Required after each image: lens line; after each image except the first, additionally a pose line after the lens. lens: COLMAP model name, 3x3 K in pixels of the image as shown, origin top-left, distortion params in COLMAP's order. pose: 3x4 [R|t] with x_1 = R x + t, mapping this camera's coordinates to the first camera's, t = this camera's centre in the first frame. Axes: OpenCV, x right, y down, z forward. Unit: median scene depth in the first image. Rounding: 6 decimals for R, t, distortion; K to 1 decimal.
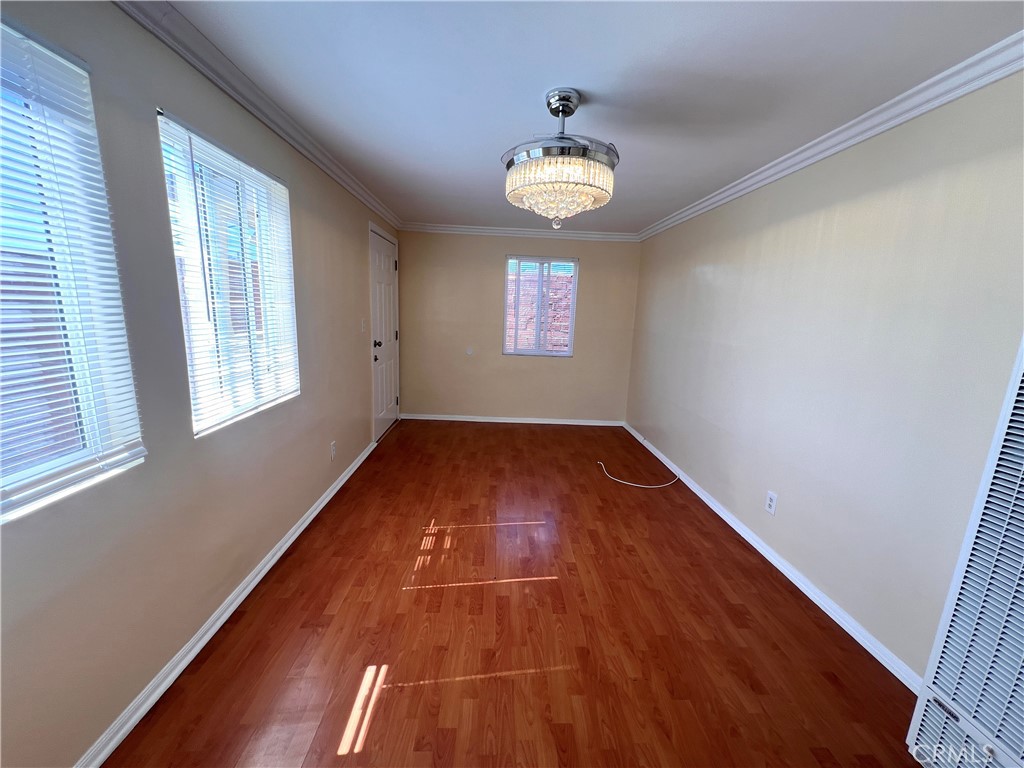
lens RADIAL K [[410.0, 0, 516.1], [0, 410.0, 387.5], [0, 0, 1]] dist [0.001183, 0.000188]
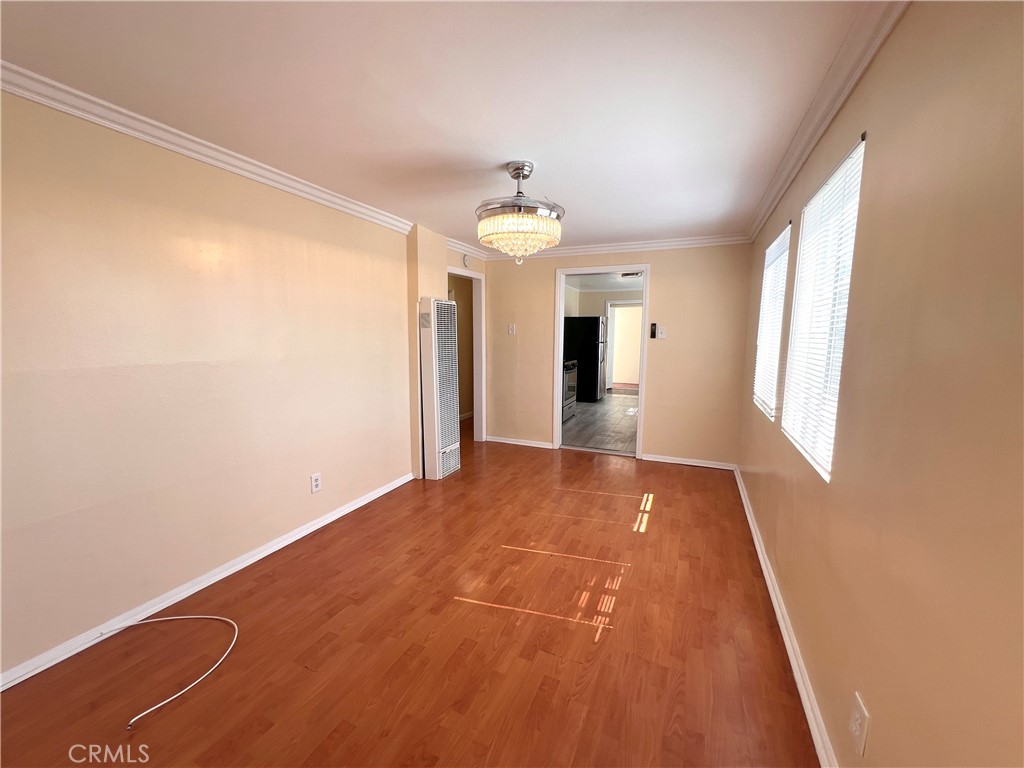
lens RADIAL K [[410.1, 0, 510.5], [0, 410.1, 389.2], [0, 0, 1]] dist [-0.003205, -0.000028]
pose [[-0.892073, -0.106443, 0.439177, -0.359390], [0.042107, 0.948054, 0.315309, -0.318623], [-0.449926, 0.299771, -0.841251, 1.657586]]
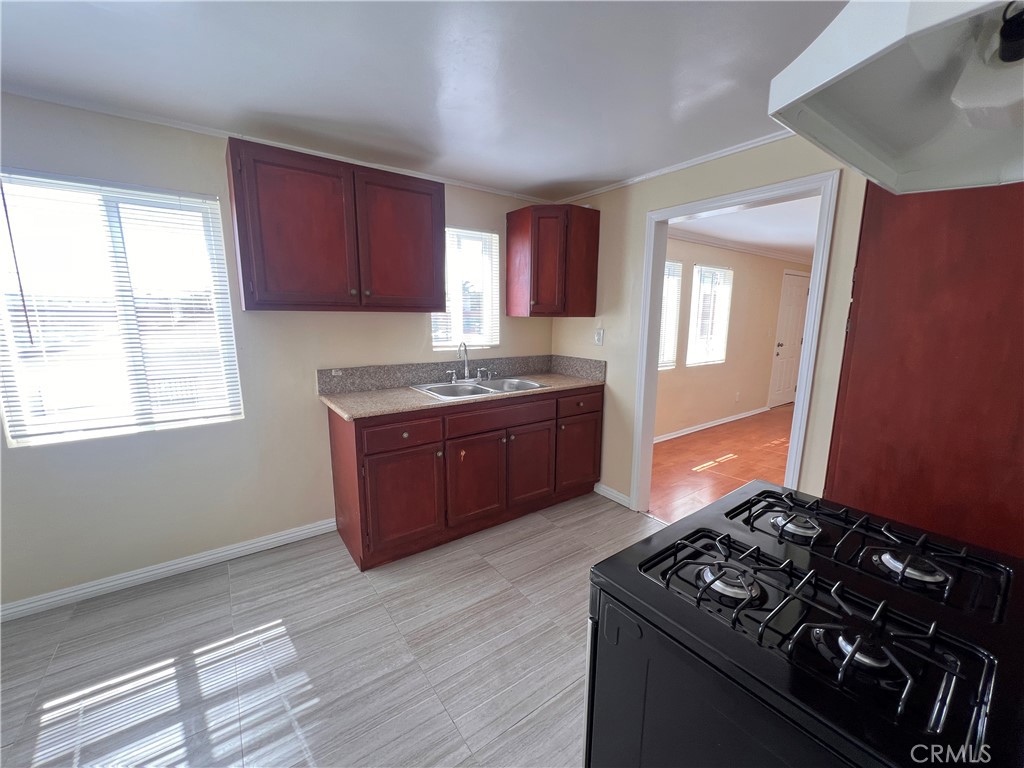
lens RADIAL K [[410.1, 0, 513.0], [0, 410.1, 385.6], [0, 0, 1]] dist [-0.003205, -0.000028]
pose [[0.544391, 0.110057, -0.831580, 0.682621], [-0.144497, 0.988840, 0.036276, 0.220920], [0.826292, 0.100413, 0.554219, -1.121637]]
